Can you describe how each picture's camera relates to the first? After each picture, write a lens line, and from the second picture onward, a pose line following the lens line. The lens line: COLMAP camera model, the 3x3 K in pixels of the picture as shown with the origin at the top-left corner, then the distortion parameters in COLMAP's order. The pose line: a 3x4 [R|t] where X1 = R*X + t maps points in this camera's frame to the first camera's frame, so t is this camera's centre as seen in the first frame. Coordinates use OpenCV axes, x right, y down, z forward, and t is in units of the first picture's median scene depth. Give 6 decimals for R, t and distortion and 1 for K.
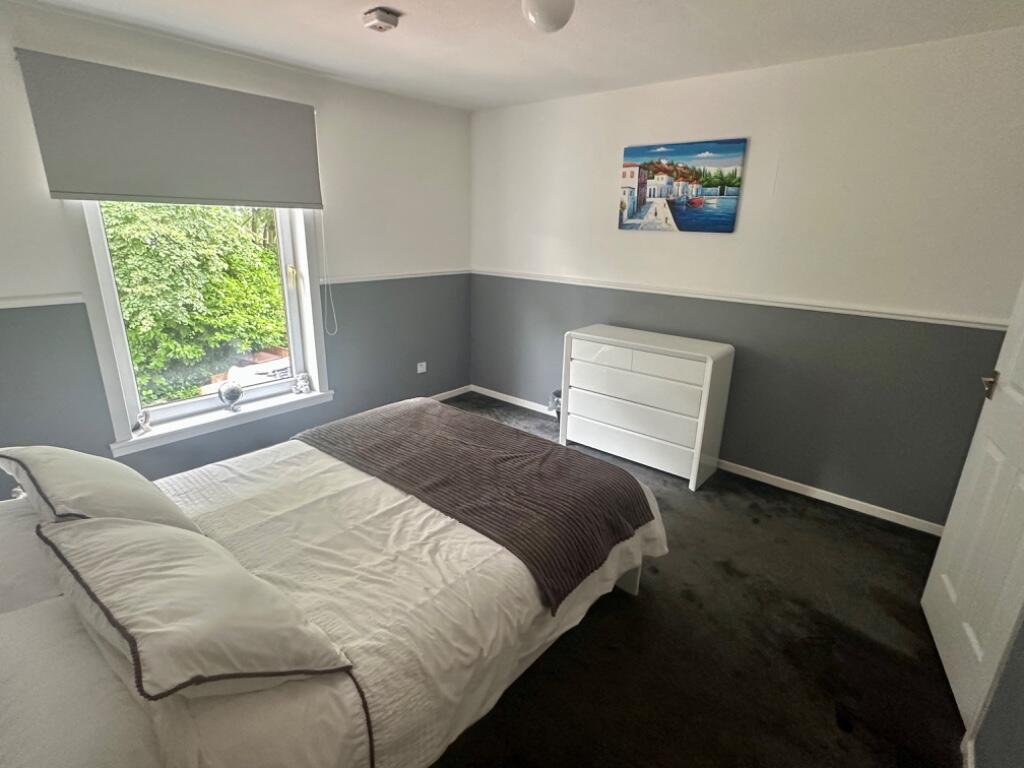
lens RADIAL K [[513.8, 0, 512.0], [0, 513.8, 384.0], [0, 0, 1]] dist [-0.003694, 0.000907]
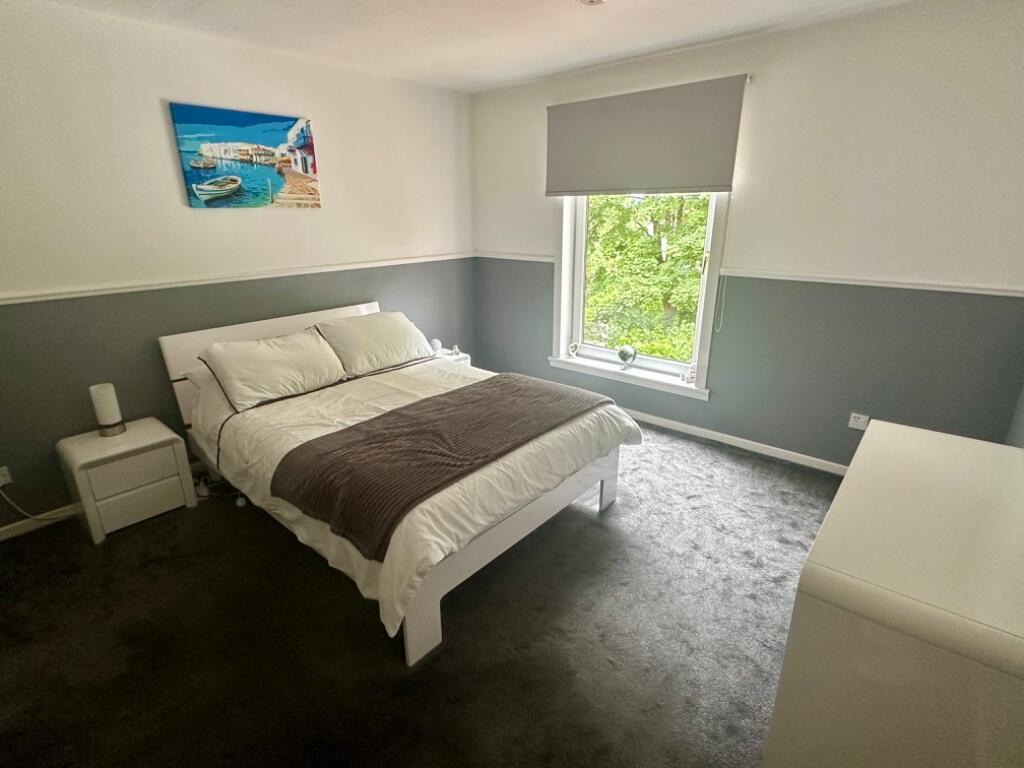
lens RADIAL K [[513.8, 0, 512.0], [0, 513.8, 384.0], [0, 0, 1]] dist [-0.003694, 0.000907]
pose [[0.000121, 0.299243, -0.954177, 0.709361], [-0.292572, 0.912436, 0.286115, -0.213715], [0.956244, 0.279131, 0.087661, 0.778350]]
